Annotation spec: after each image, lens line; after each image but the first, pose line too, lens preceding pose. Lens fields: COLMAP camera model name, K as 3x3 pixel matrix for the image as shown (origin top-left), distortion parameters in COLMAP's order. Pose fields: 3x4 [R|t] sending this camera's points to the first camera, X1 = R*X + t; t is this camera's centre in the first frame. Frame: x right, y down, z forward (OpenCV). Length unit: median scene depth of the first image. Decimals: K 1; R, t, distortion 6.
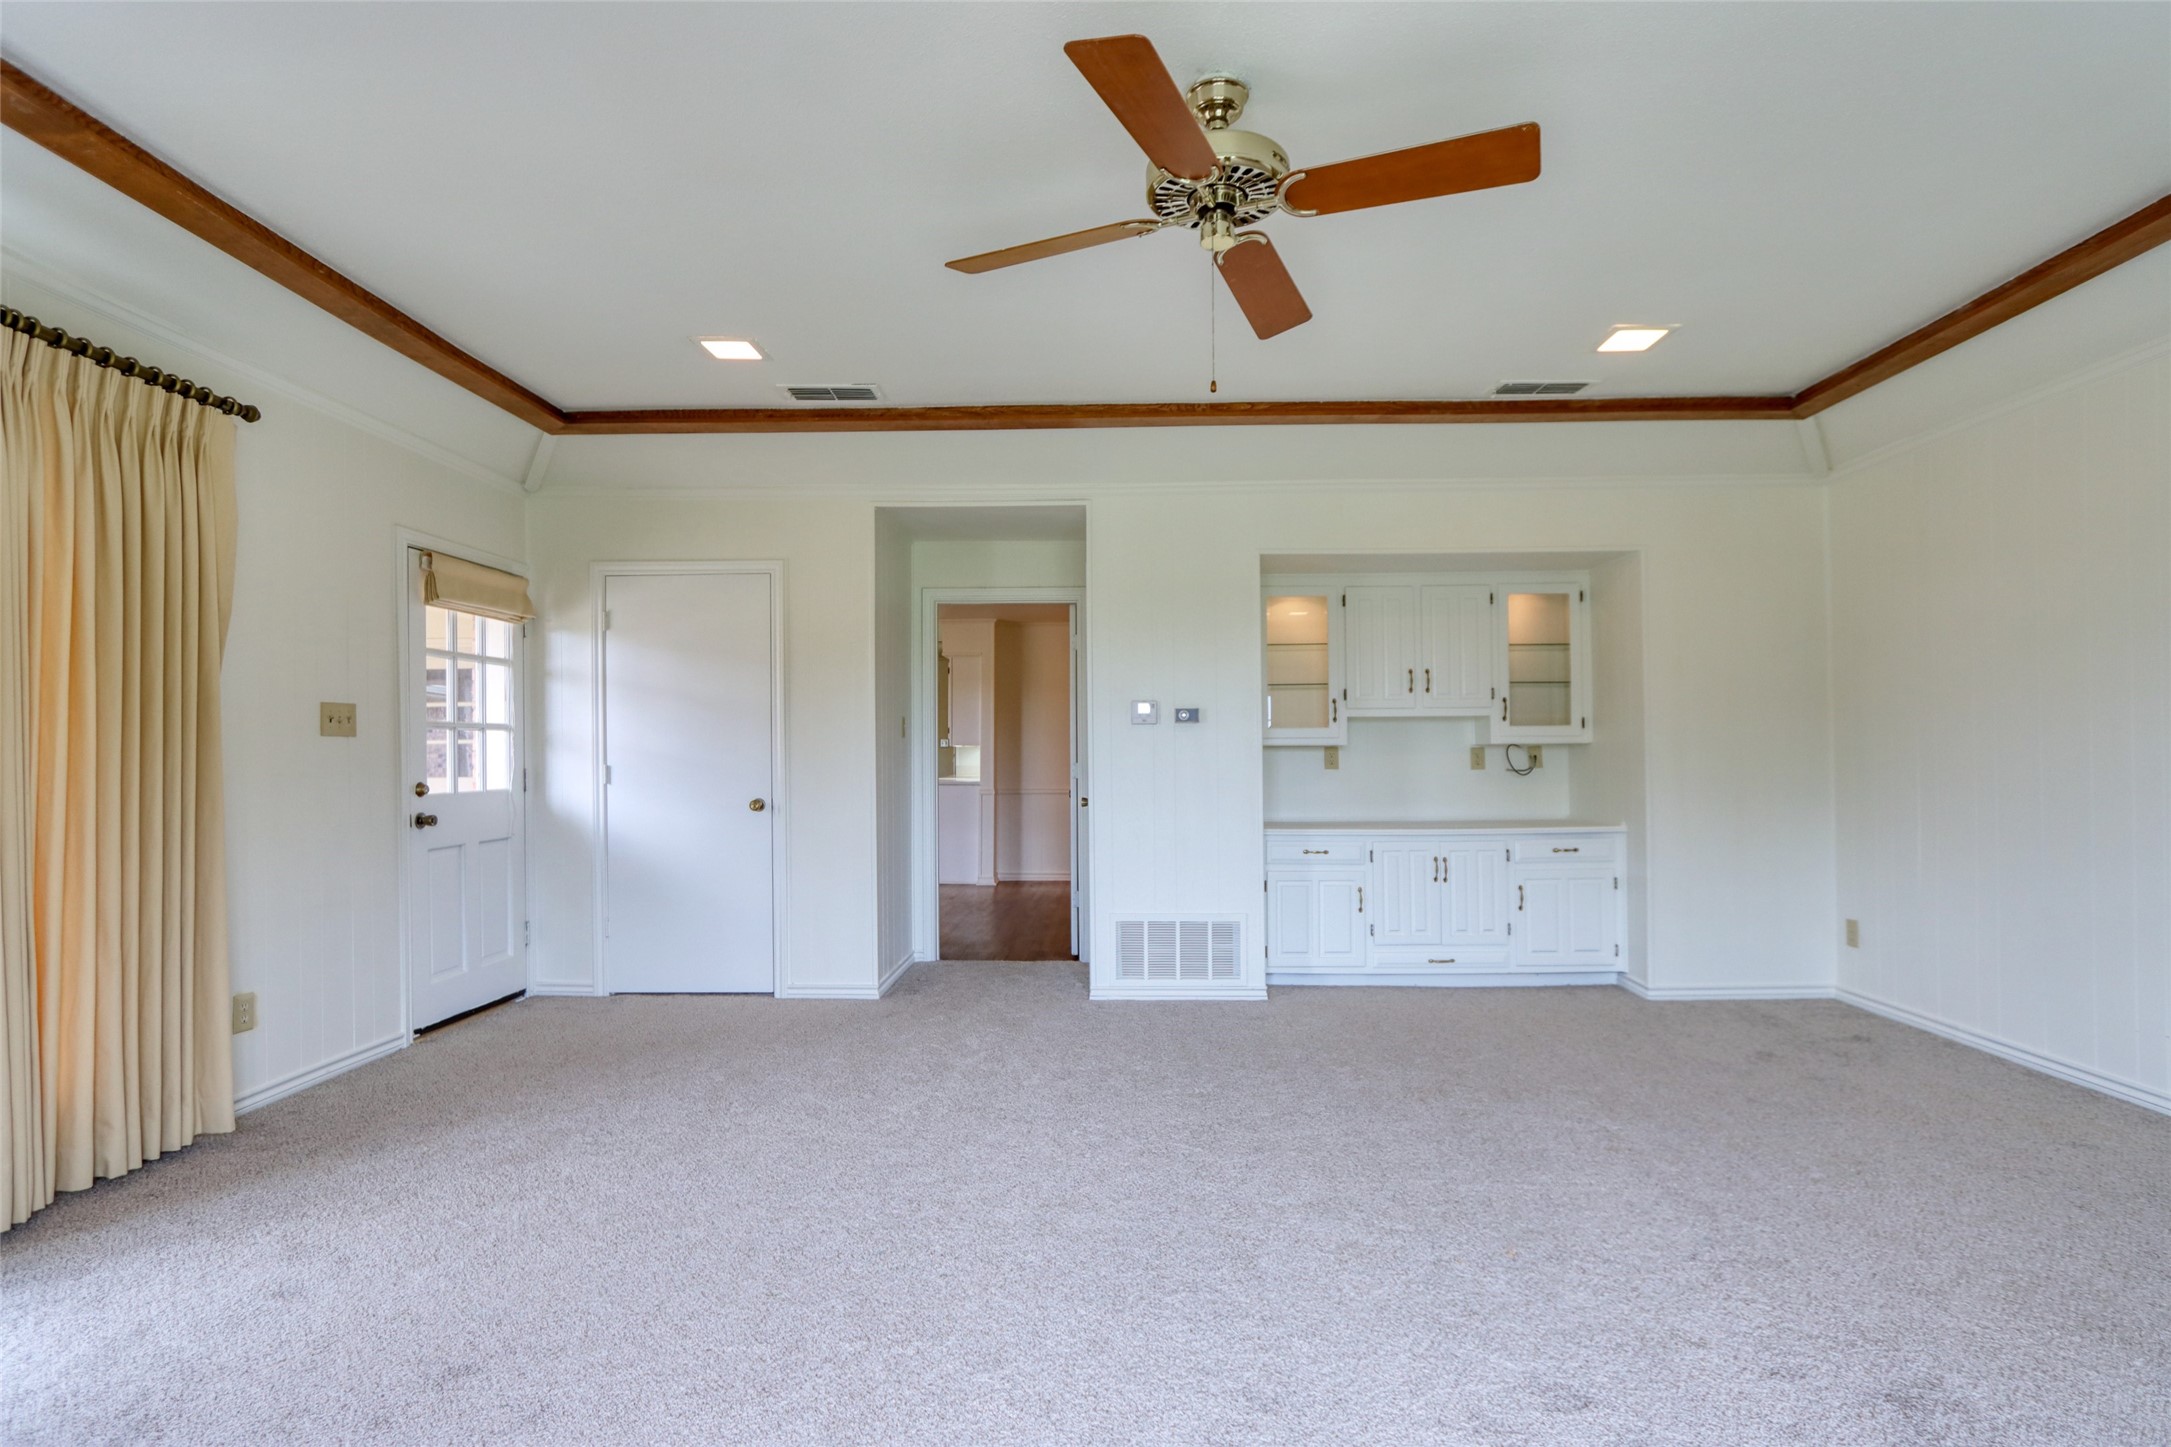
lens RADIAL K [[1028.7, 0, 1085.5], [0, 1028.7, 723.5], [0, 0, 1]] dist [-0.001685, -0.000225]
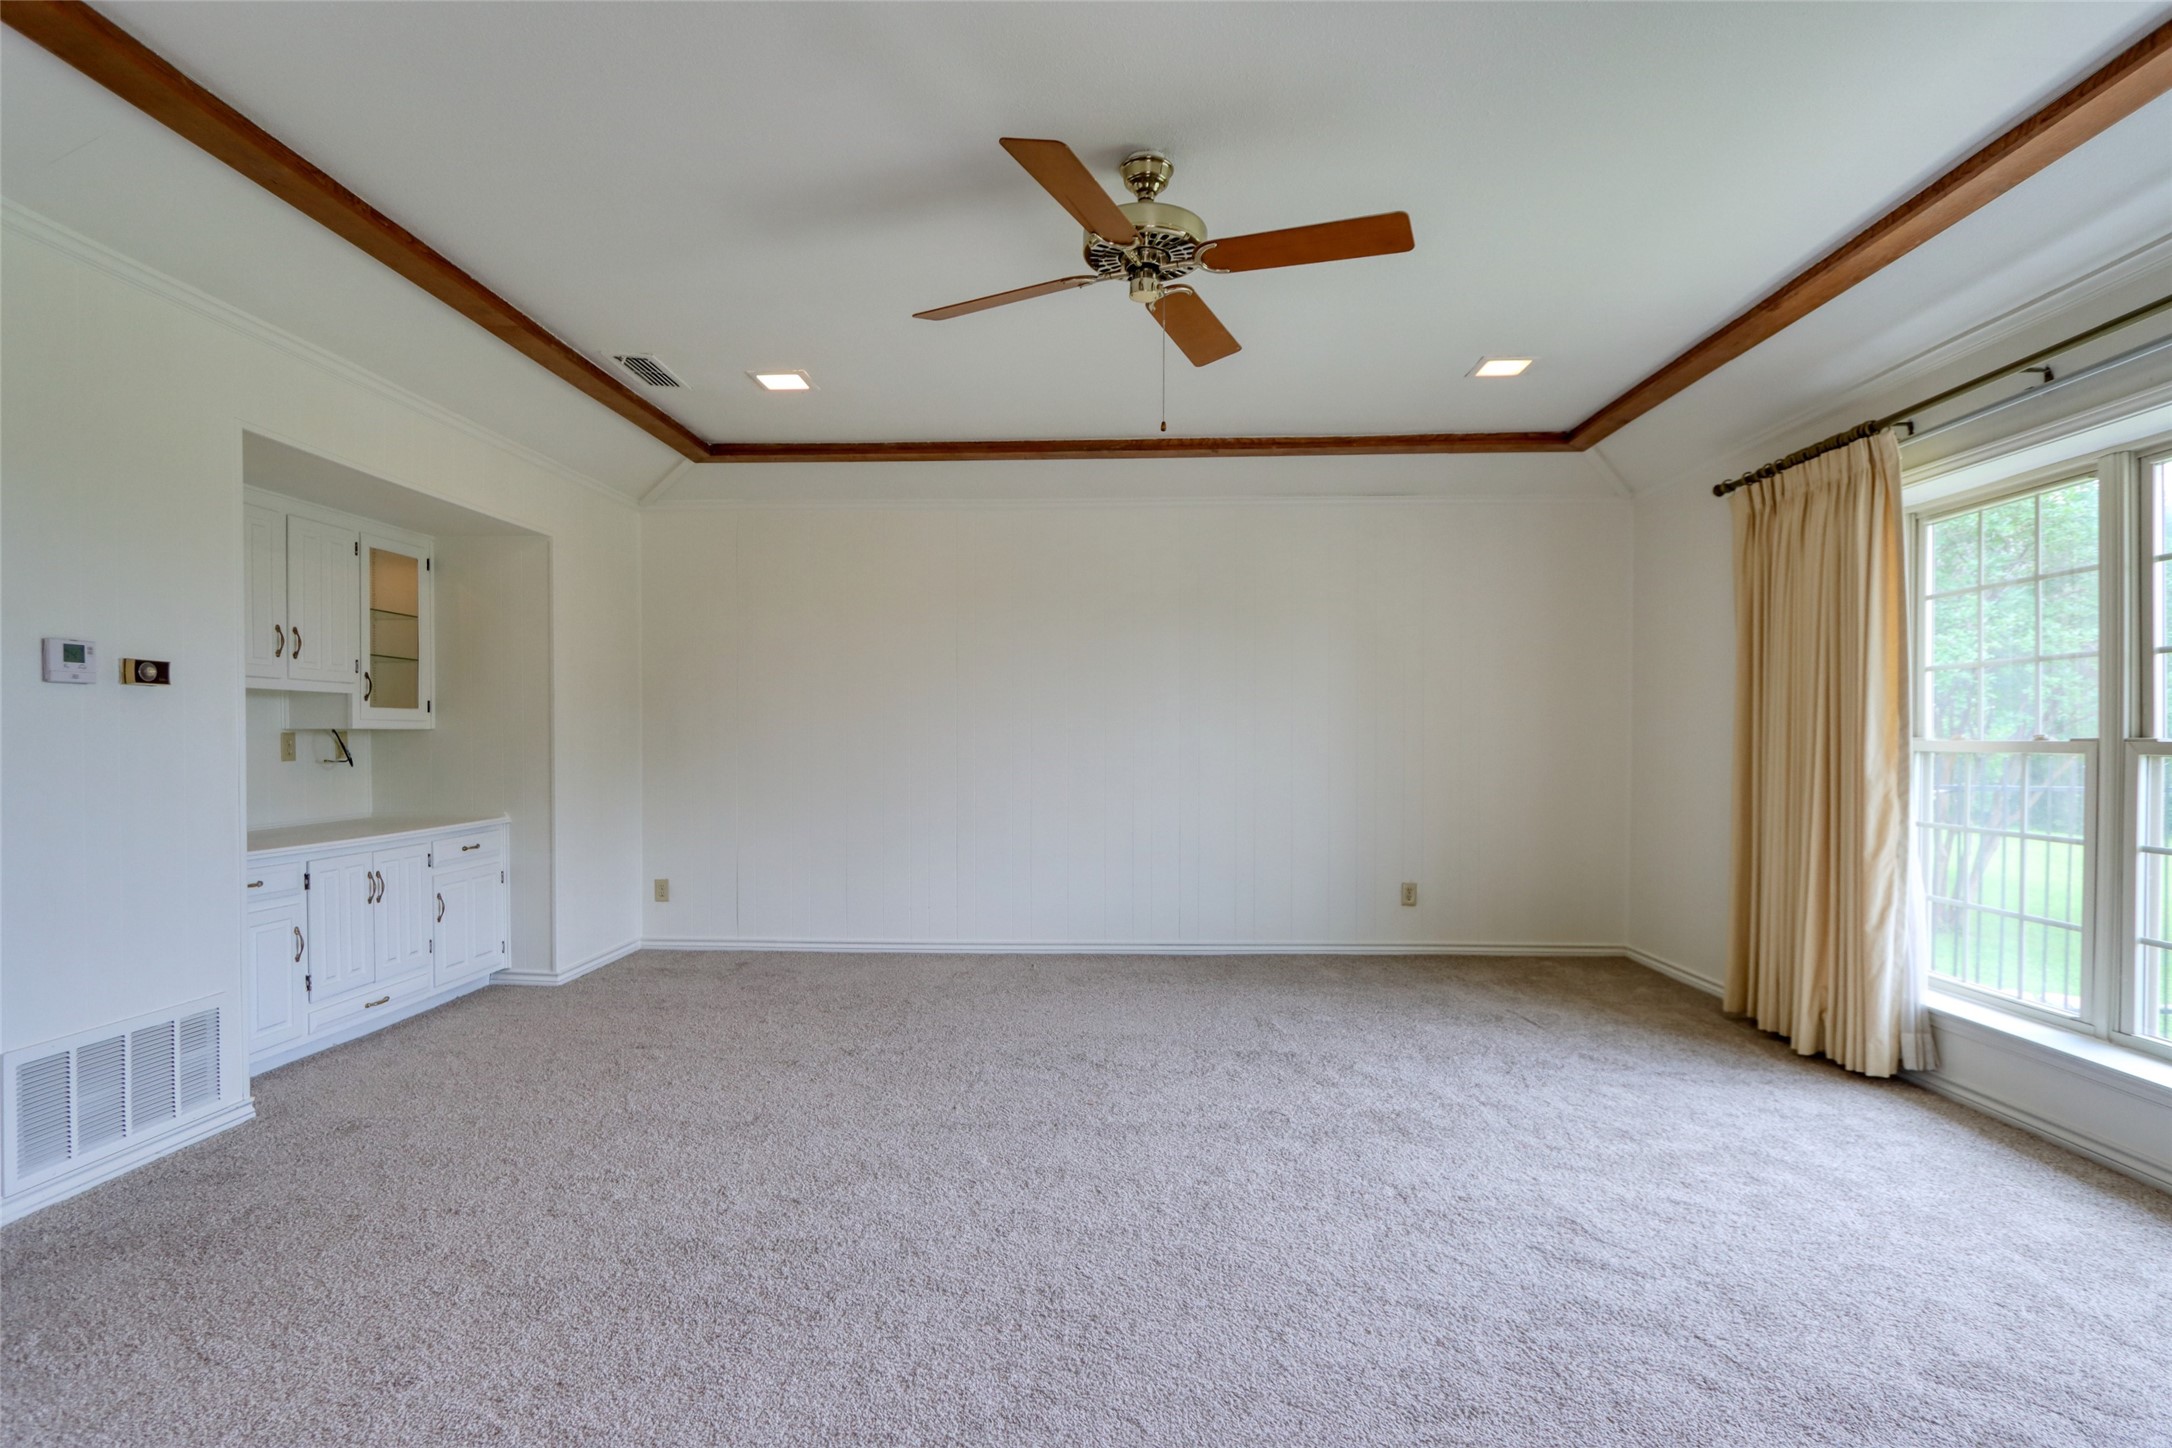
lens RADIAL K [[1064.3, 0, 1094.9], [0, 1064.3, 744.3], [0, 0, 1]] dist [-0.019285, 0.001722]
pose [[0.013589, 0.001703, 0.999906, -0.463375], [-0.032133, 0.999483, -0.001266, 0.015856], [-0.999391, -0.032113, 0.013637, 0.446661]]
